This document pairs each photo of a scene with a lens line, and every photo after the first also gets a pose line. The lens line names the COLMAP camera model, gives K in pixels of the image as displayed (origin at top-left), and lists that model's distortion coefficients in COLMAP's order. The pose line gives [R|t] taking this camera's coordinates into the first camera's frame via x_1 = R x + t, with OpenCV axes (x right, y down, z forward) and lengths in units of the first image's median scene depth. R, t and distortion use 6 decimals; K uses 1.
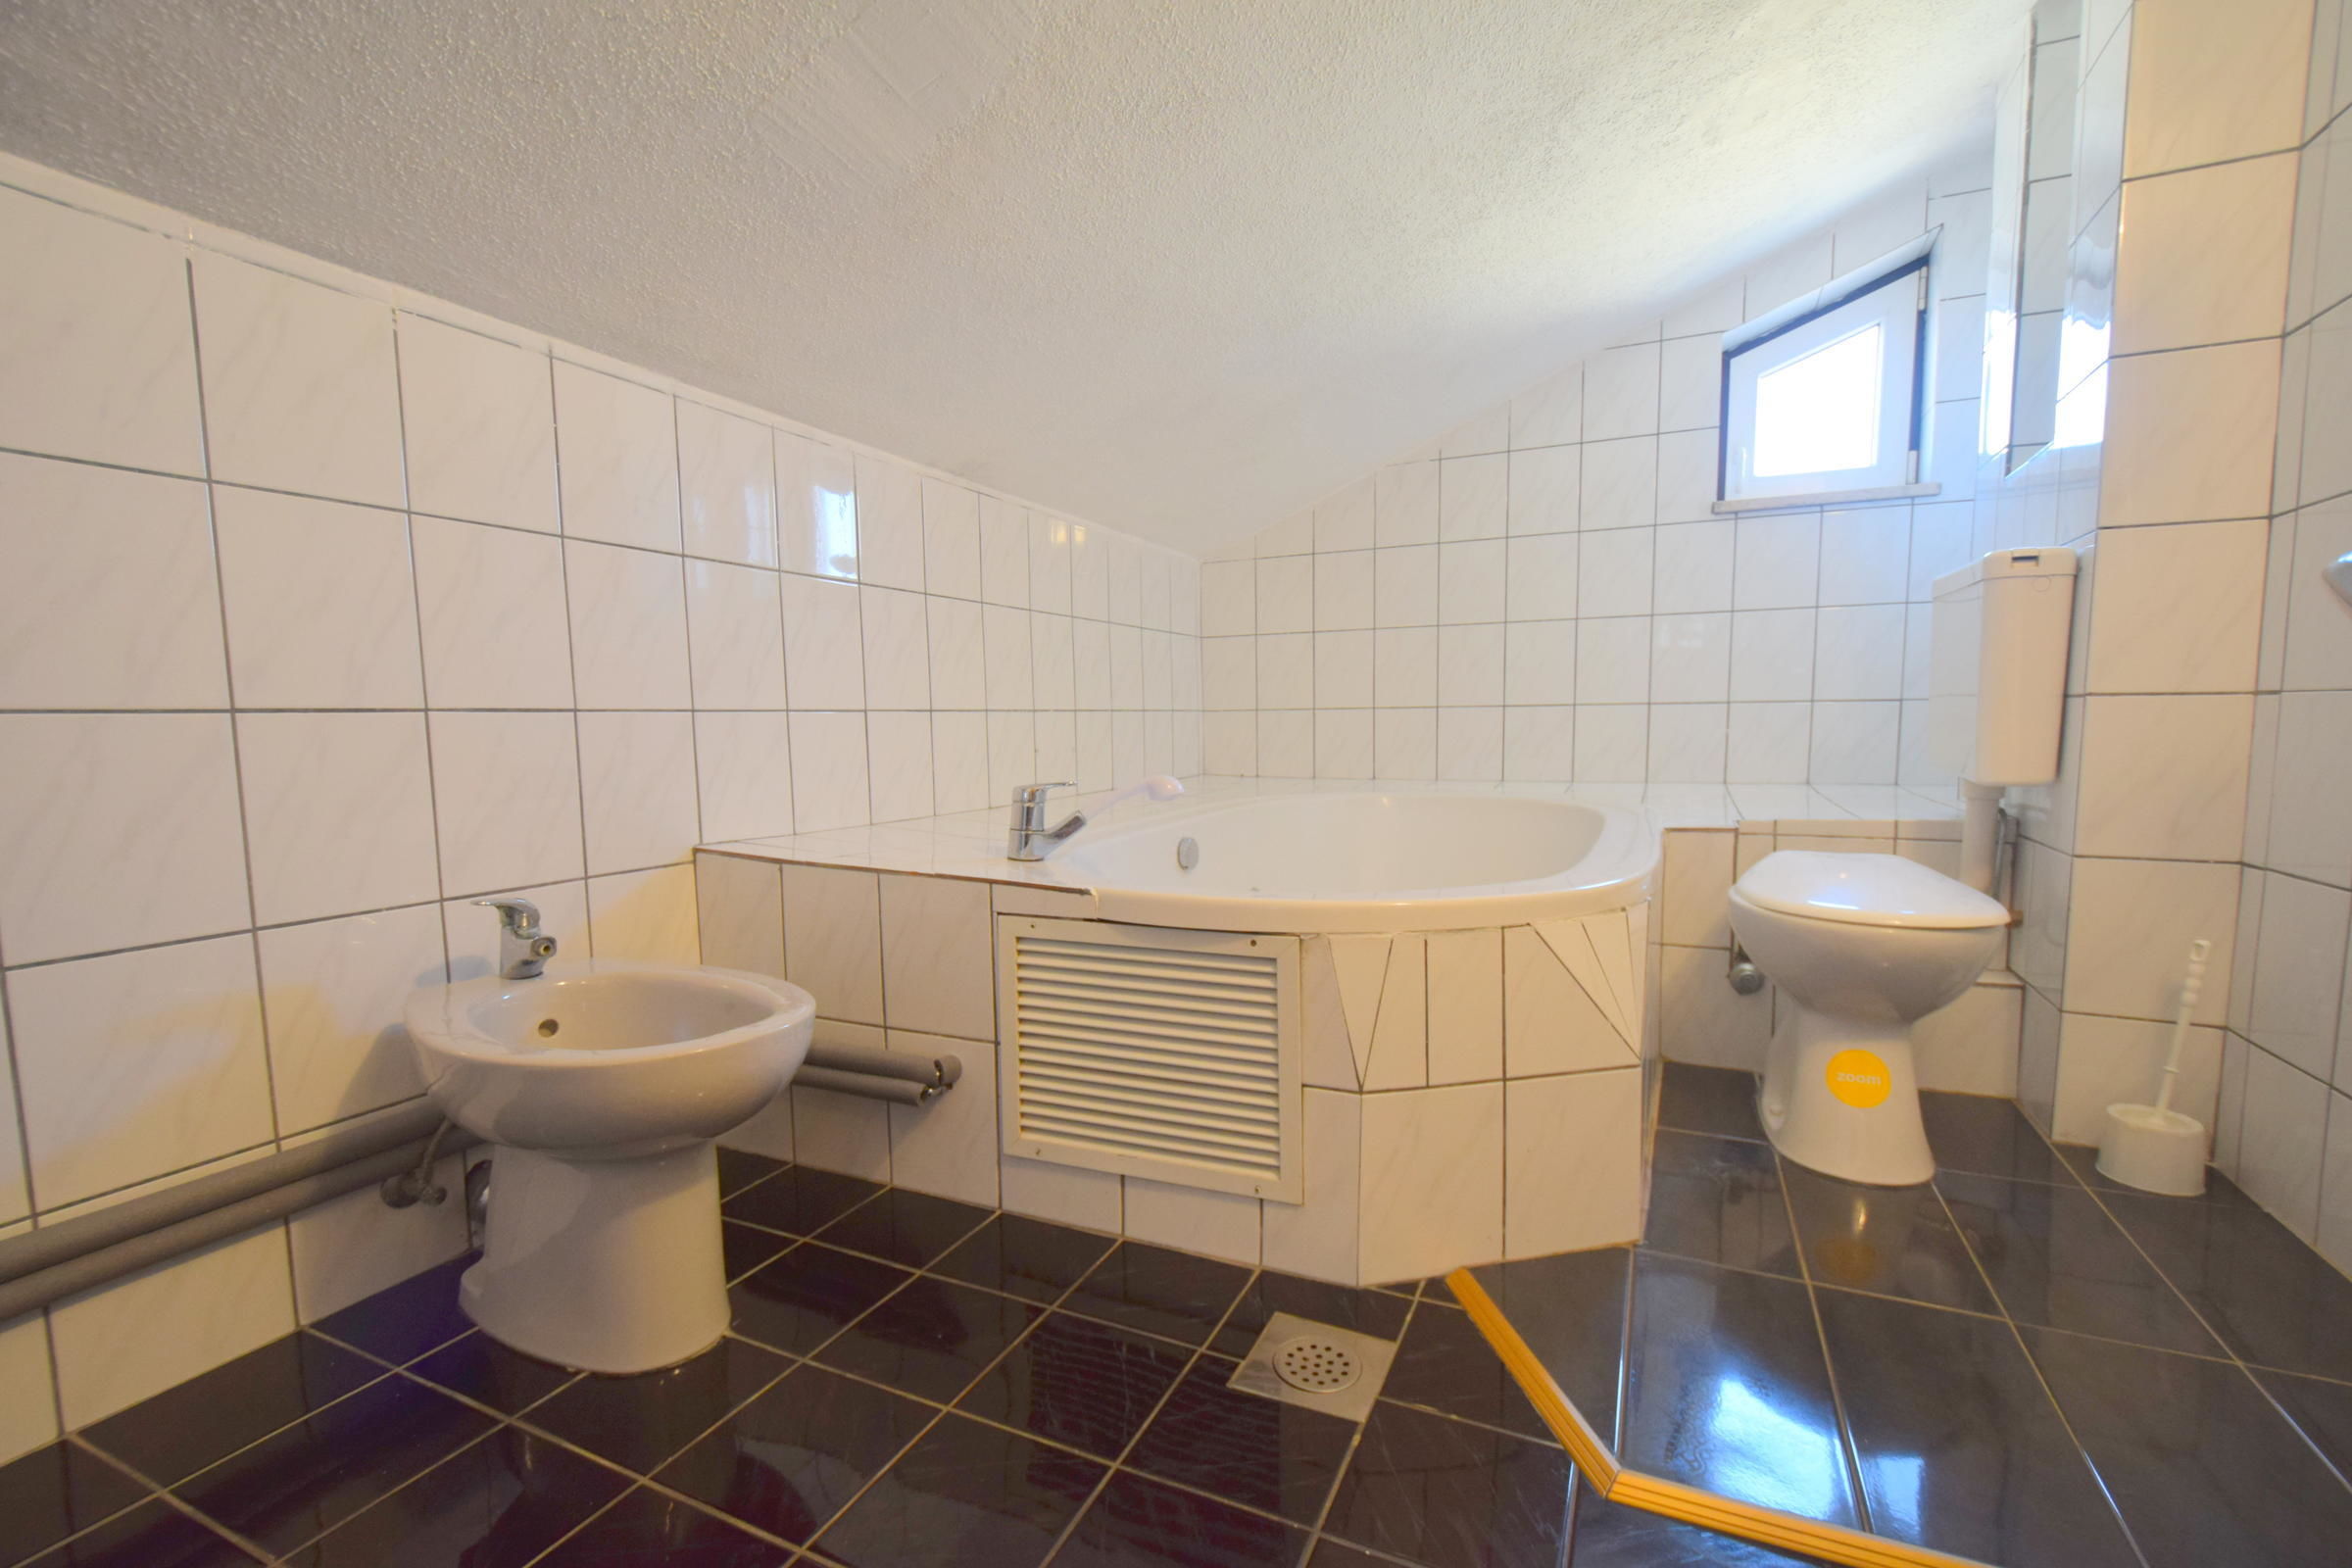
lens RADIAL K [[1019.7, 0, 1188.3], [0, 1019.7, 819.1], [0, 0, 1]] dist [0.009780, -0.009578]
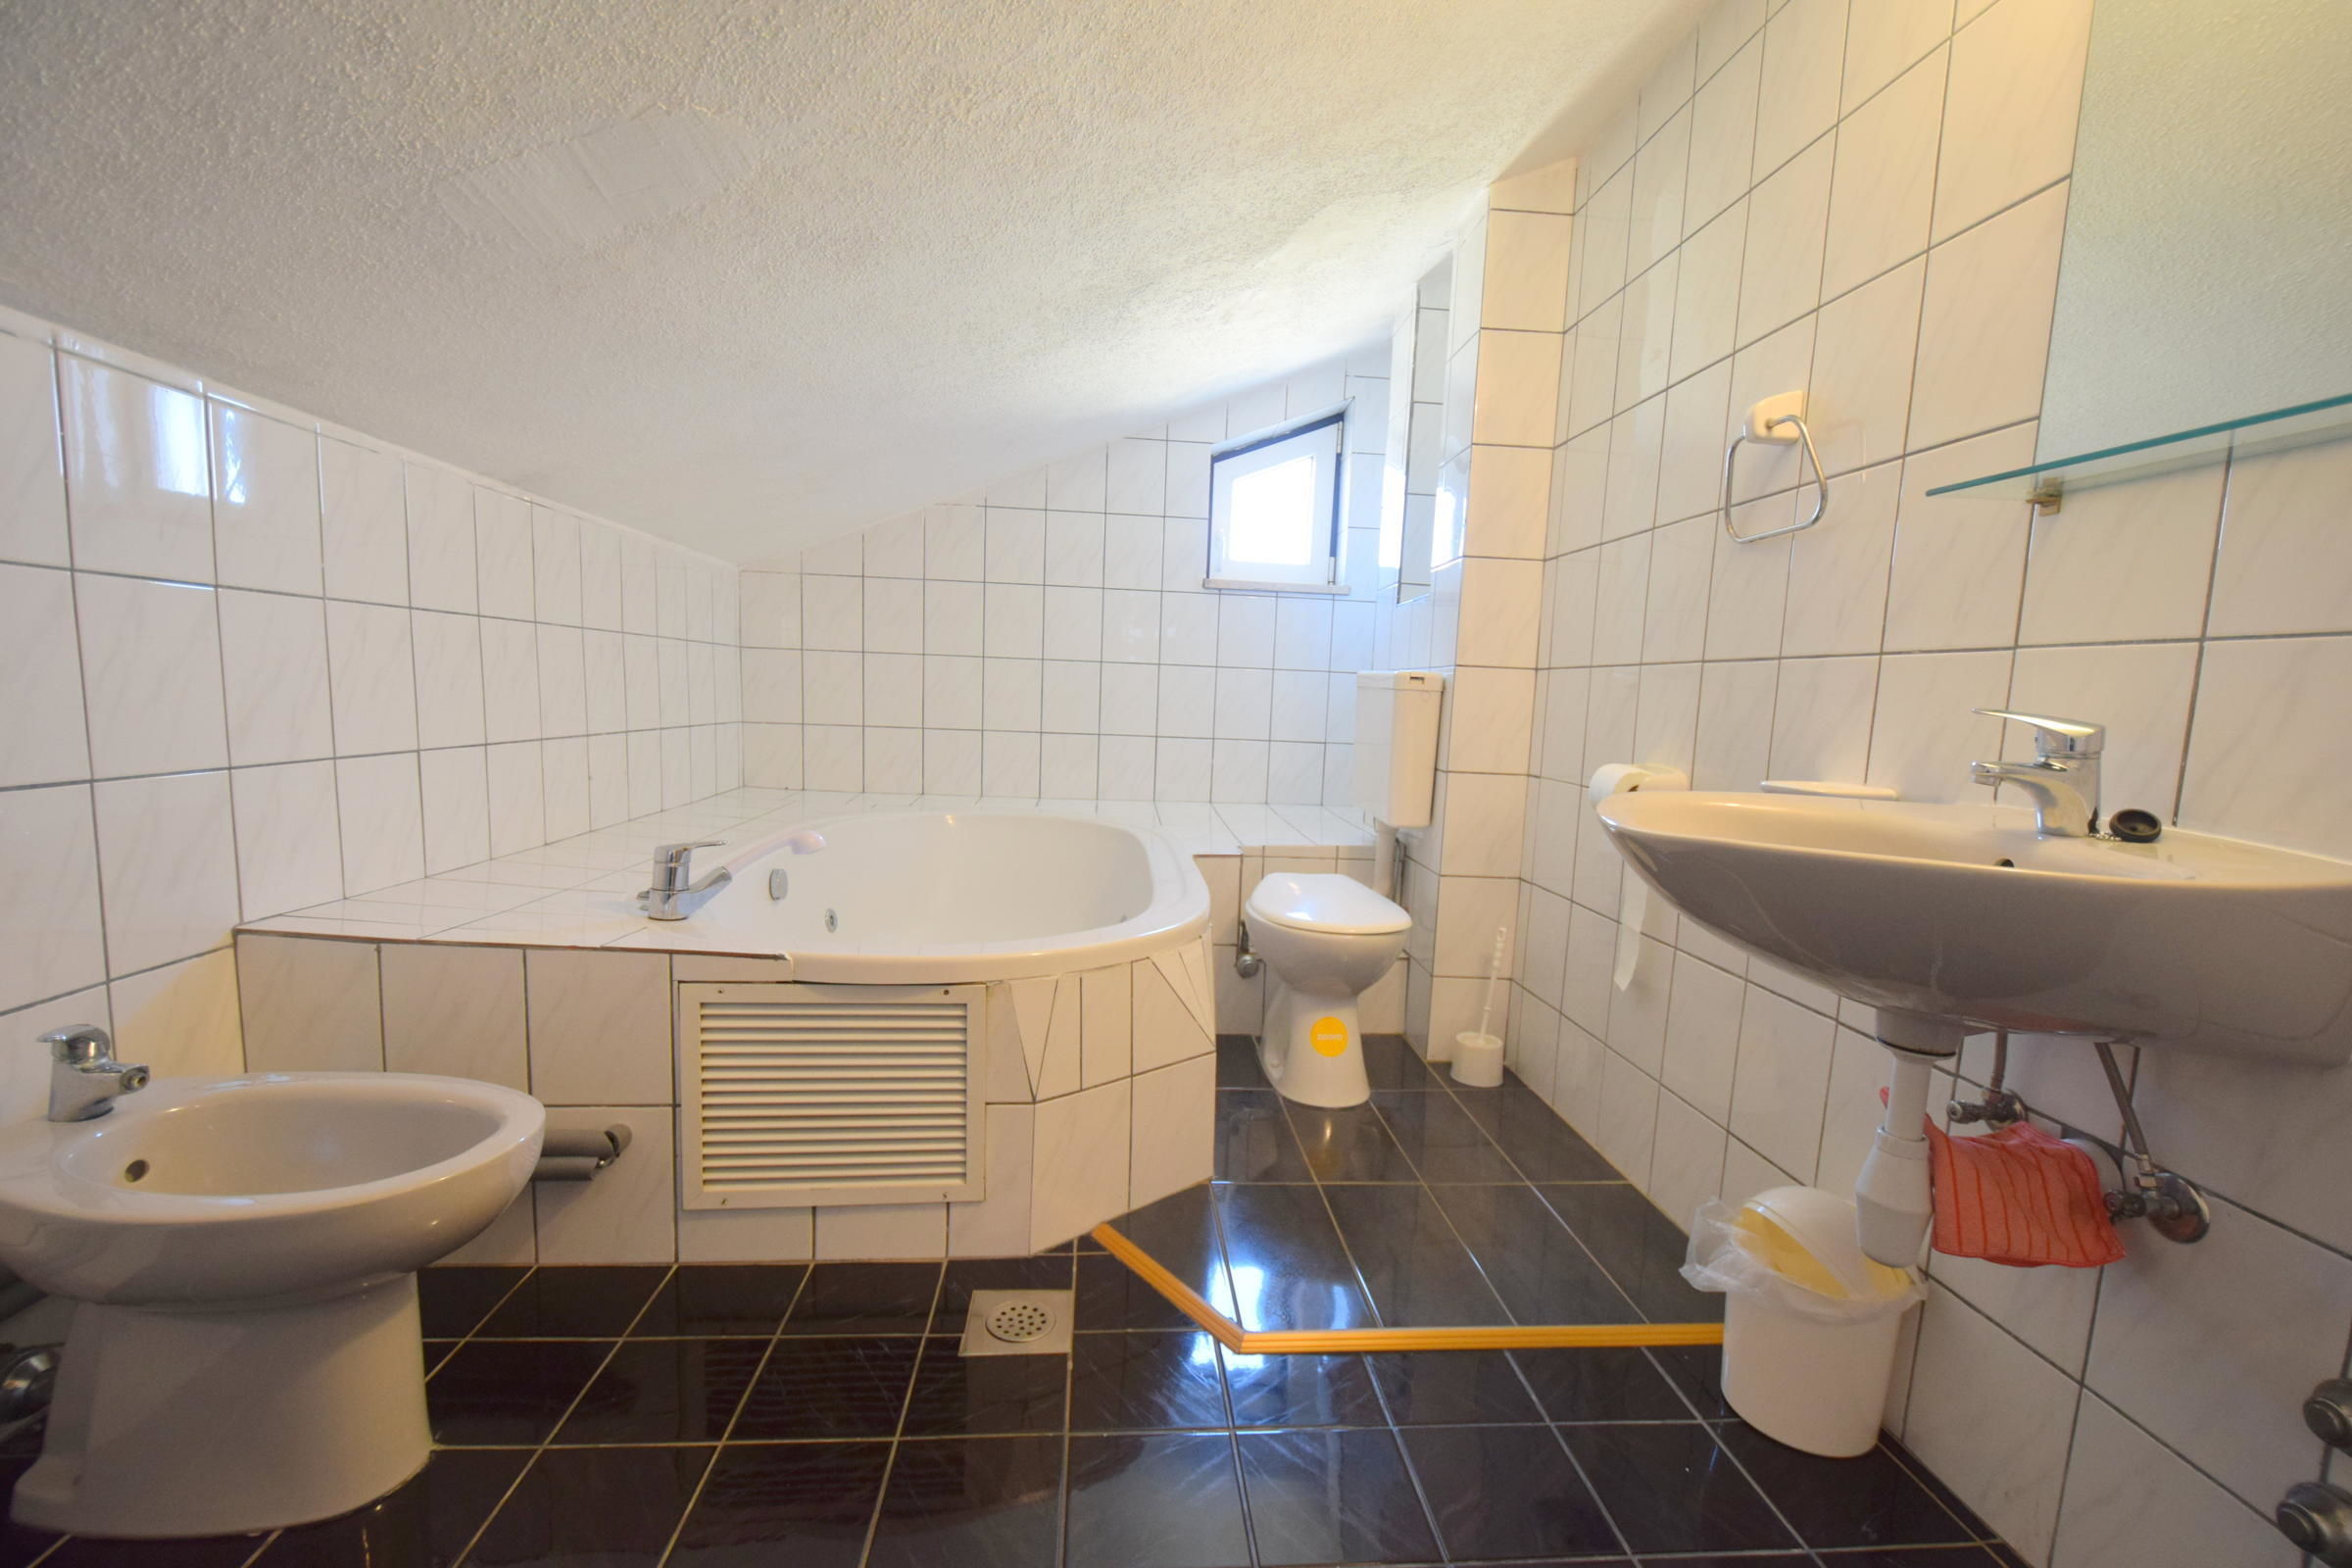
lens RADIAL K [[1019.7, 0, 1188.3], [0, 1019.7, 819.1], [0, 0, 1]] dist [0.009780, -0.009578]
pose [[0.866283, -0.013873, 0.499361, -0.247640], [-0.001822, 0.999520, 0.030930, -0.103869], [-0.499550, -0.027704, 0.865842, -0.150800]]
